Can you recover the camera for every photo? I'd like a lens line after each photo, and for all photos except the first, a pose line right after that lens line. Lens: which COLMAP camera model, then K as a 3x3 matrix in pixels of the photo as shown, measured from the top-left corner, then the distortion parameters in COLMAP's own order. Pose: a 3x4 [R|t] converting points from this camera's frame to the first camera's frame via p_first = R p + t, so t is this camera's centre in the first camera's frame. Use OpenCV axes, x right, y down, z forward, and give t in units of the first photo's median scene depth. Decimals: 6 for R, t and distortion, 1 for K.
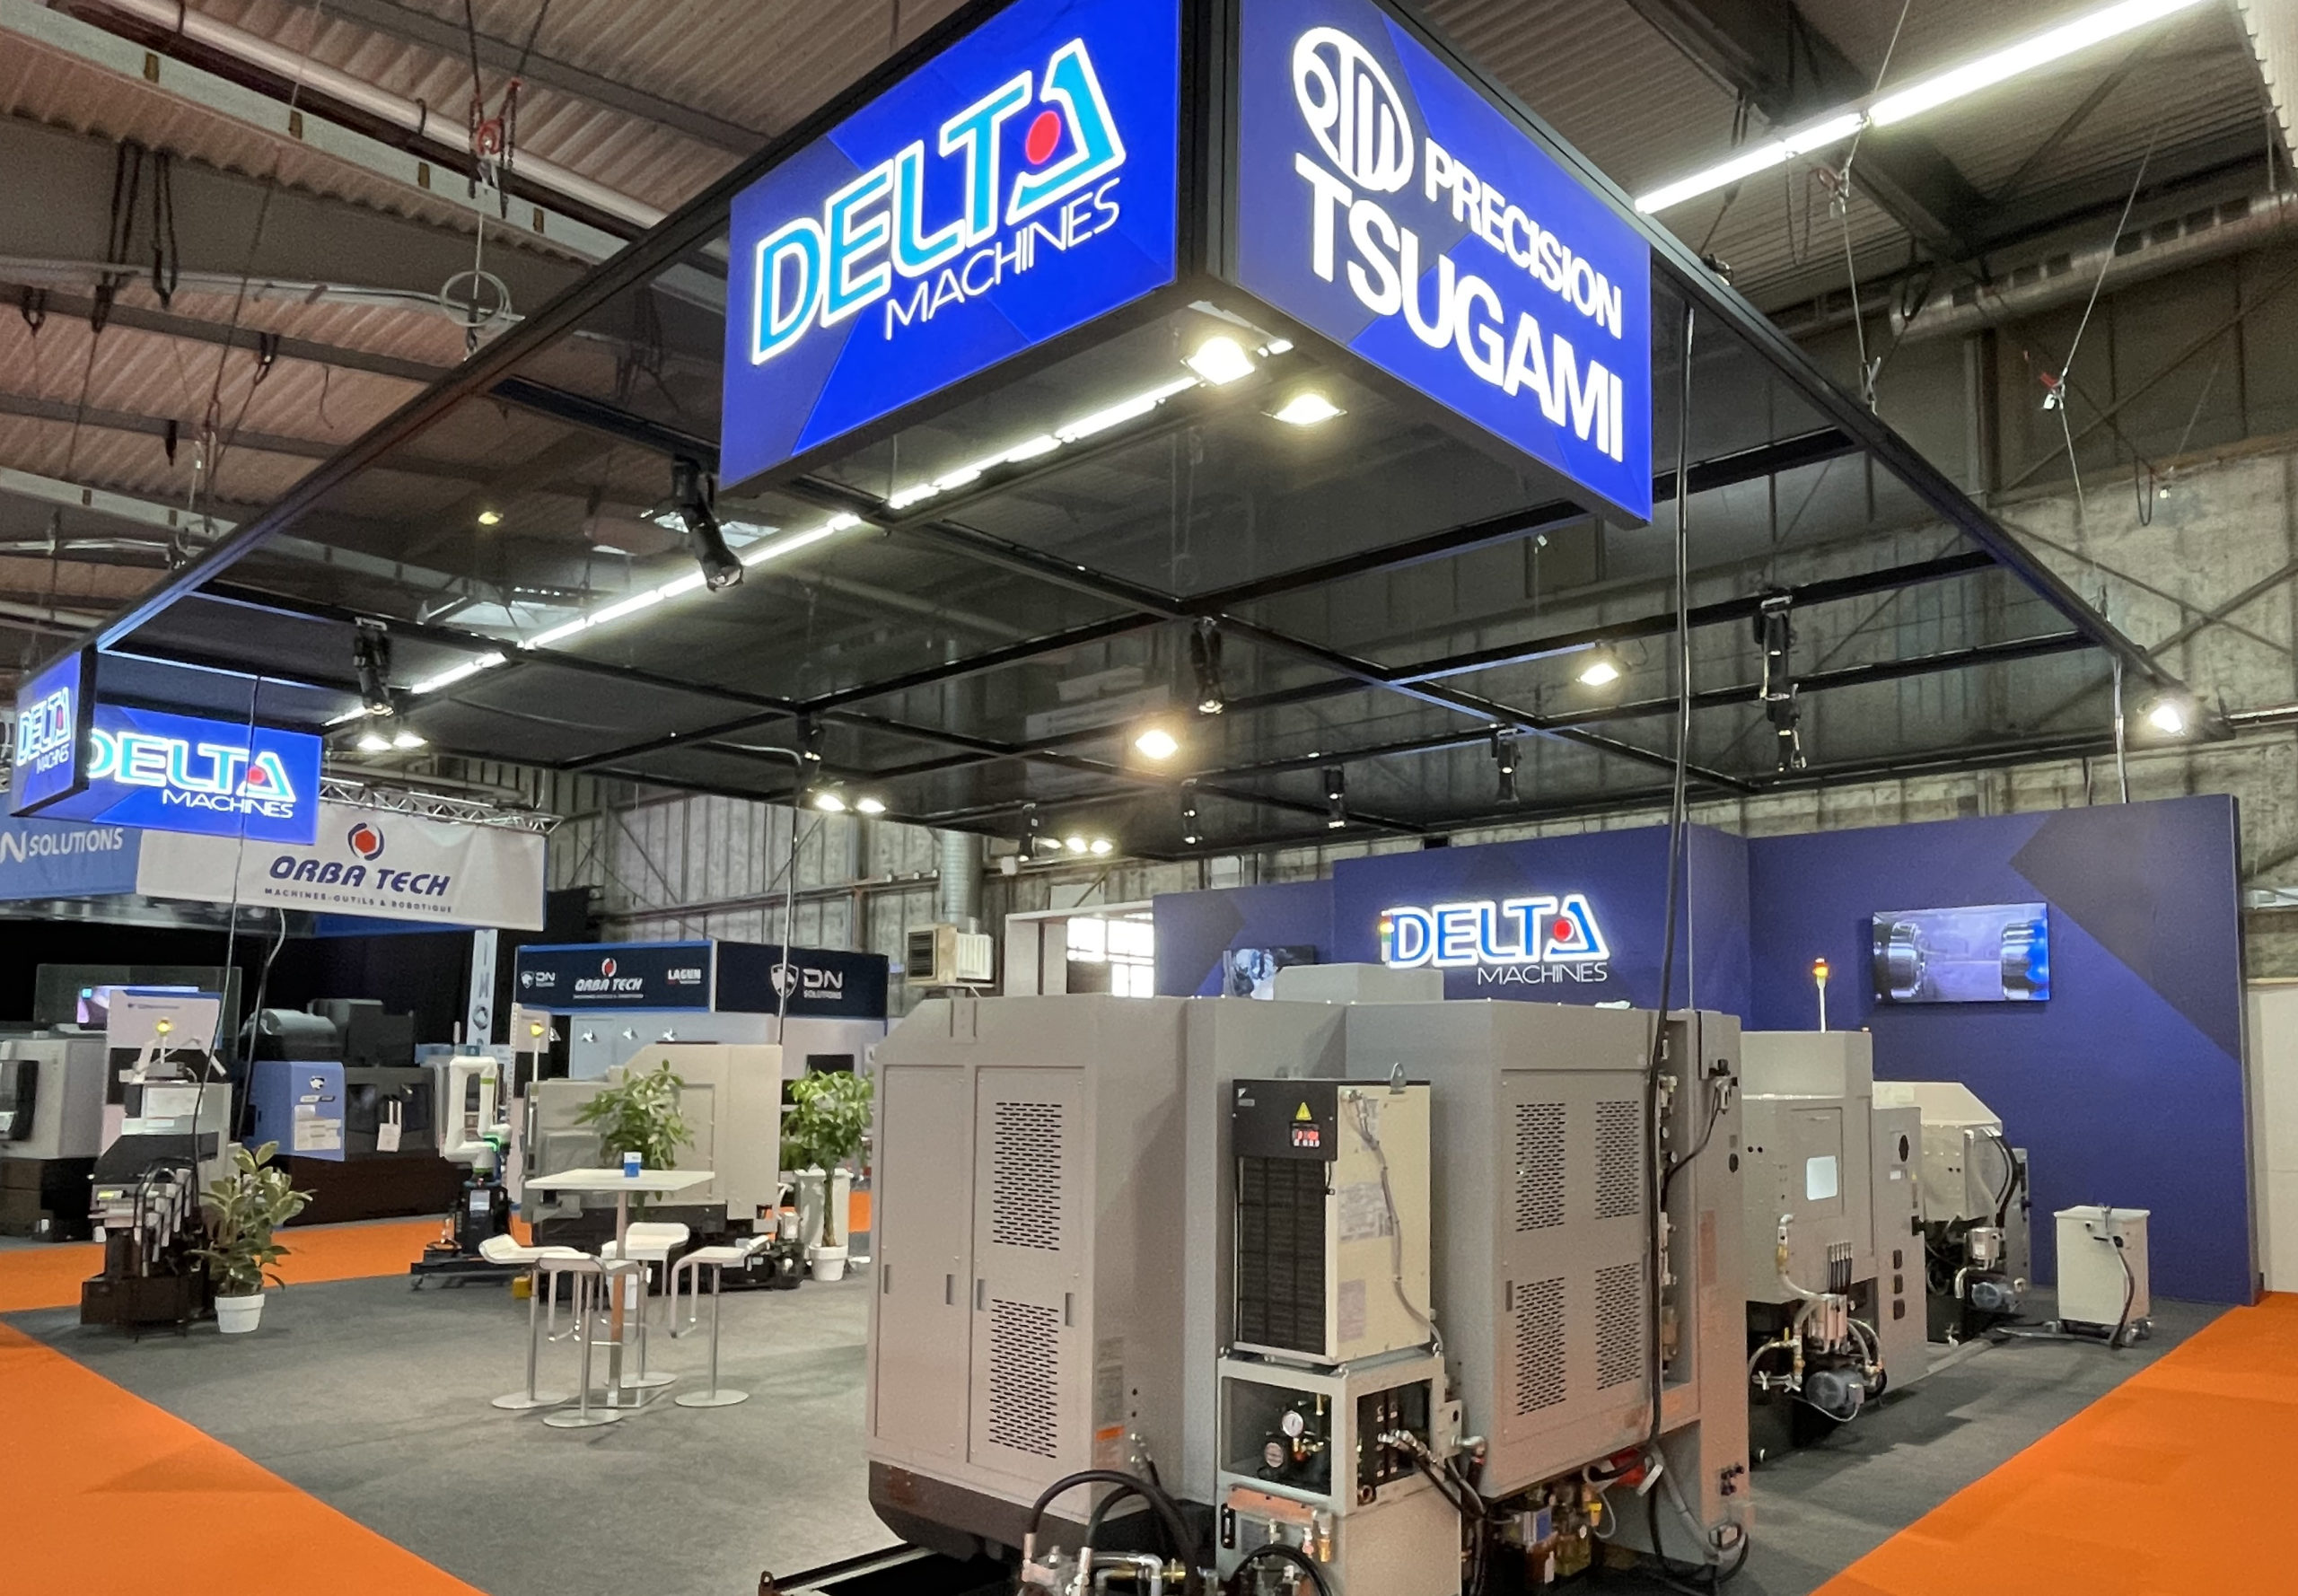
lens RADIAL K [[1566.4, 0, 1150.7], [0, 1566.4, 968.4], [0, 0, 1]] dist [-0.001230, 0.000515]
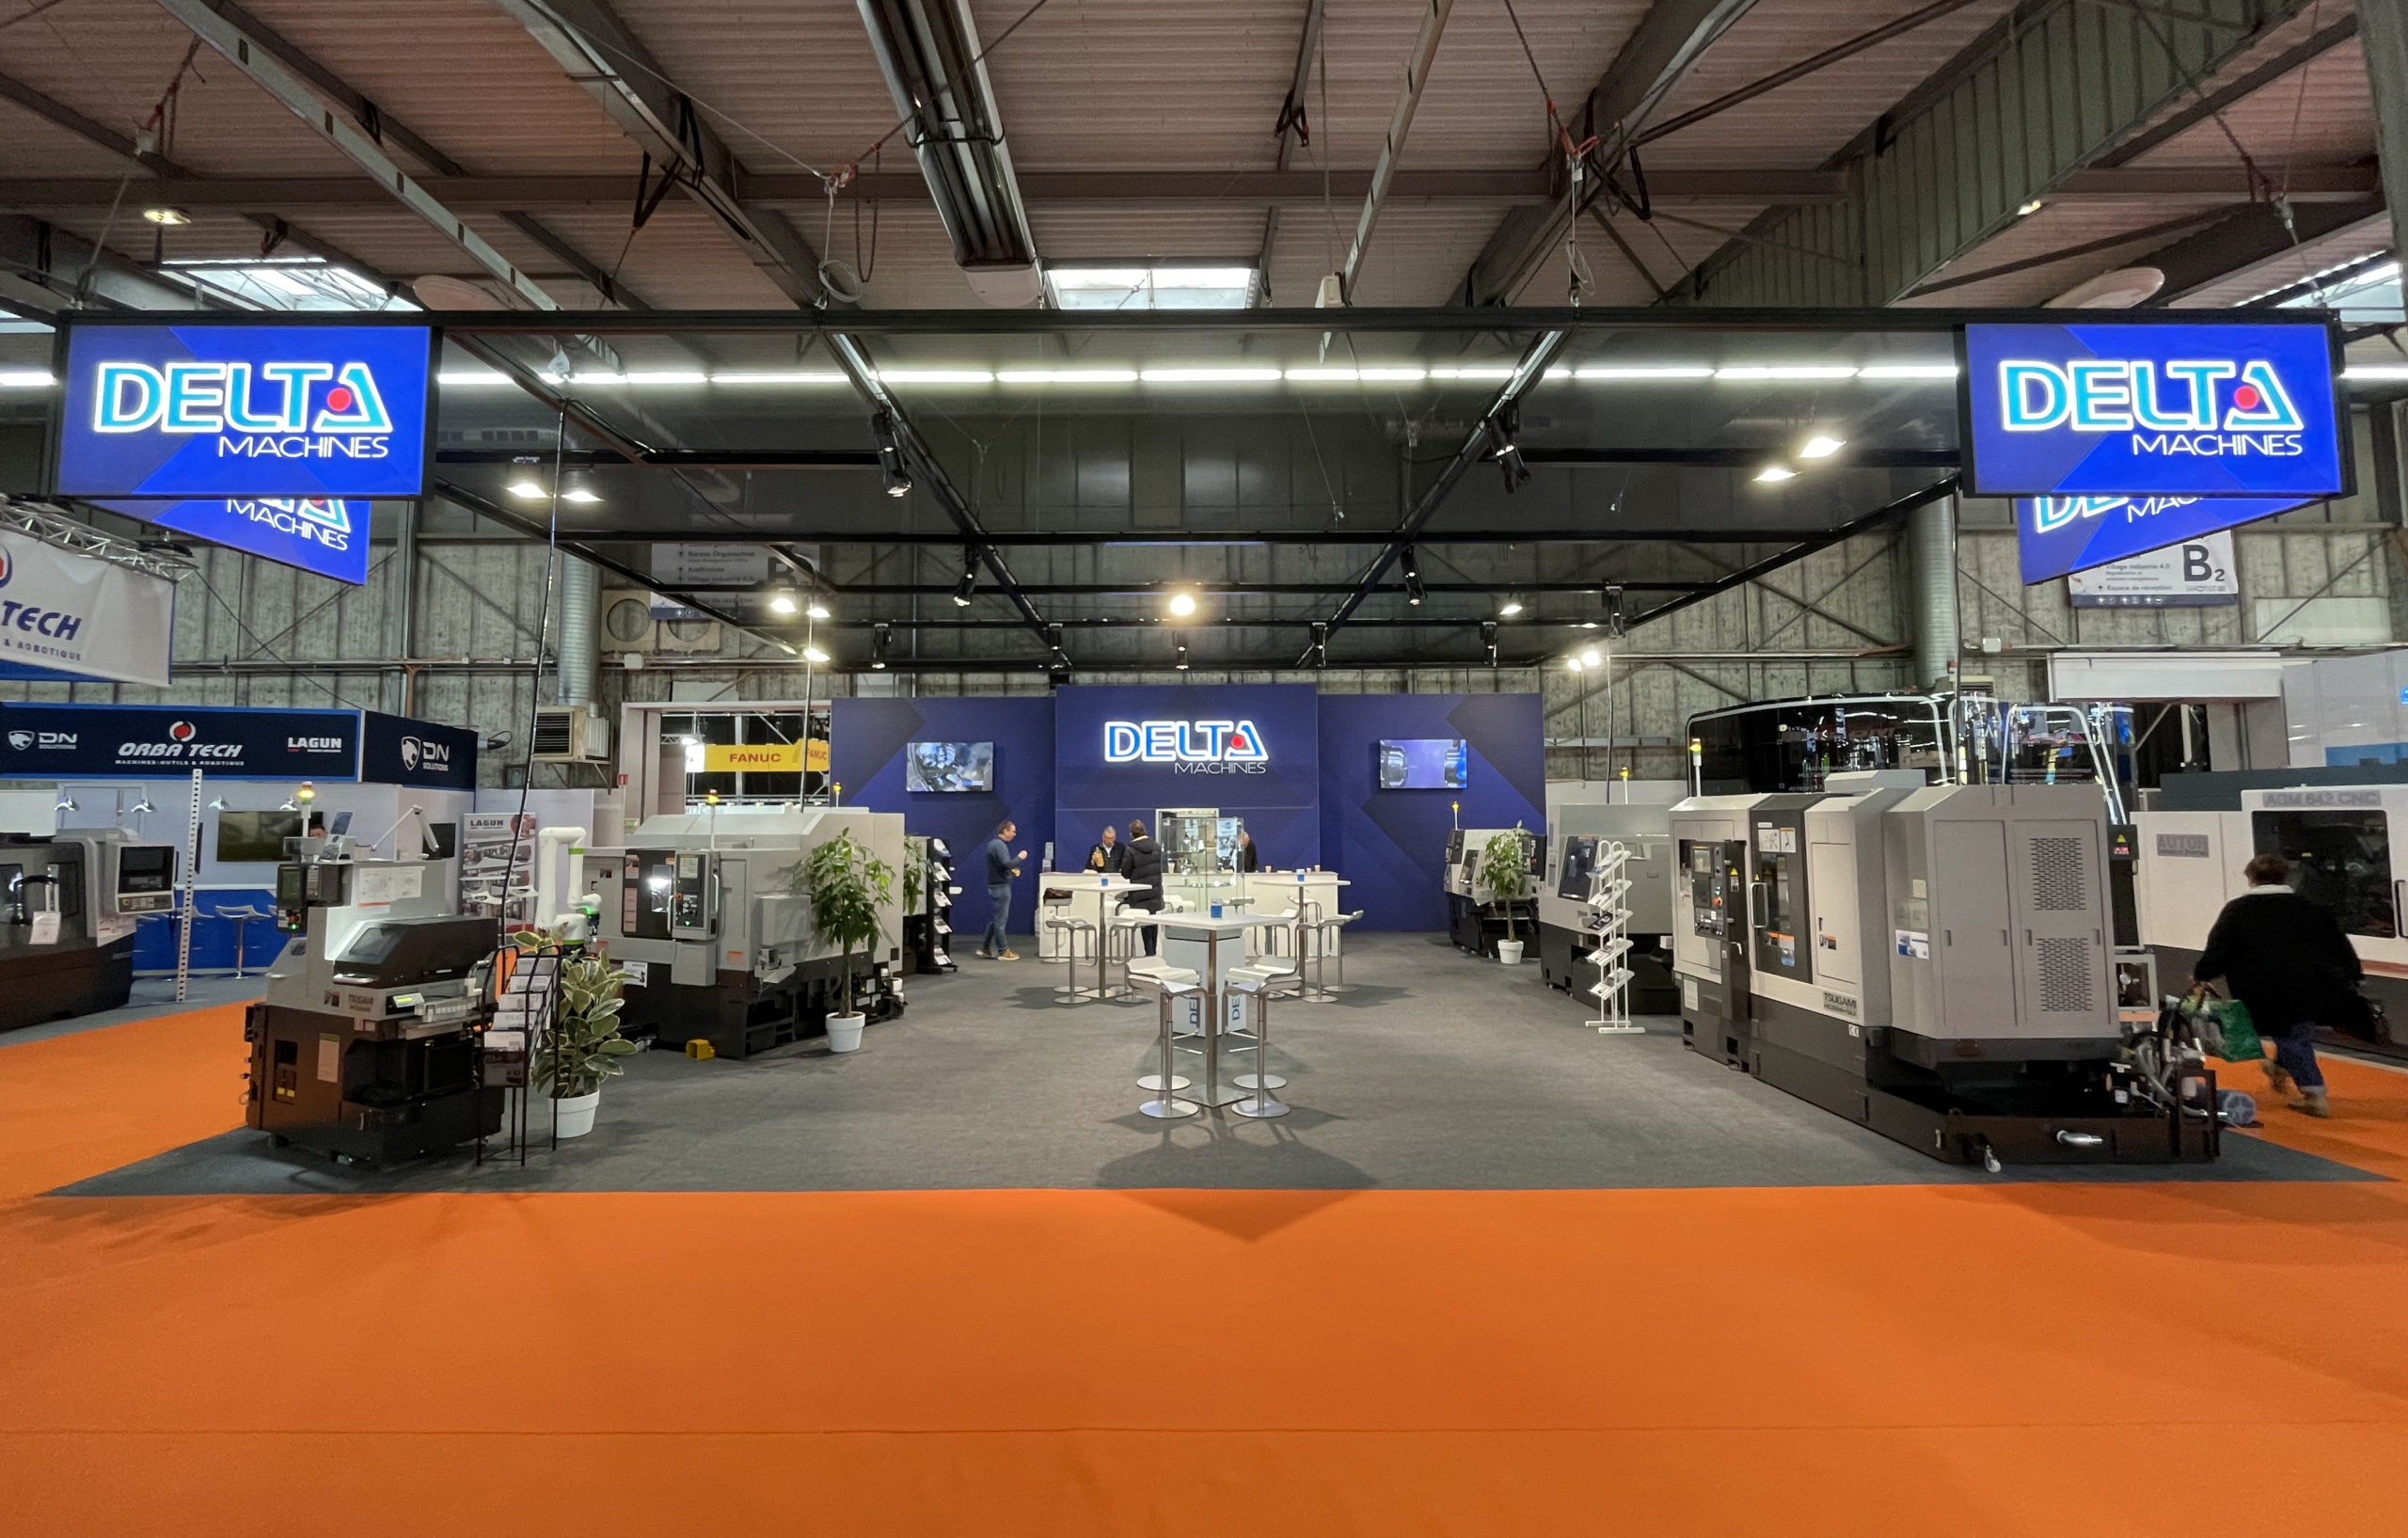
lens RADIAL K [[1033.3, 0, 1204.0], [0, 1033.3, 769.0], [0, 0, 1]] dist [-0.000729, -0.000064]
pose [[0.726890, 0.024484, 0.686317, -0.495803], [-0.029386, 0.999558, -0.004536, 0.009933], [-0.686124, -0.016871, 0.727289, 0.220159]]
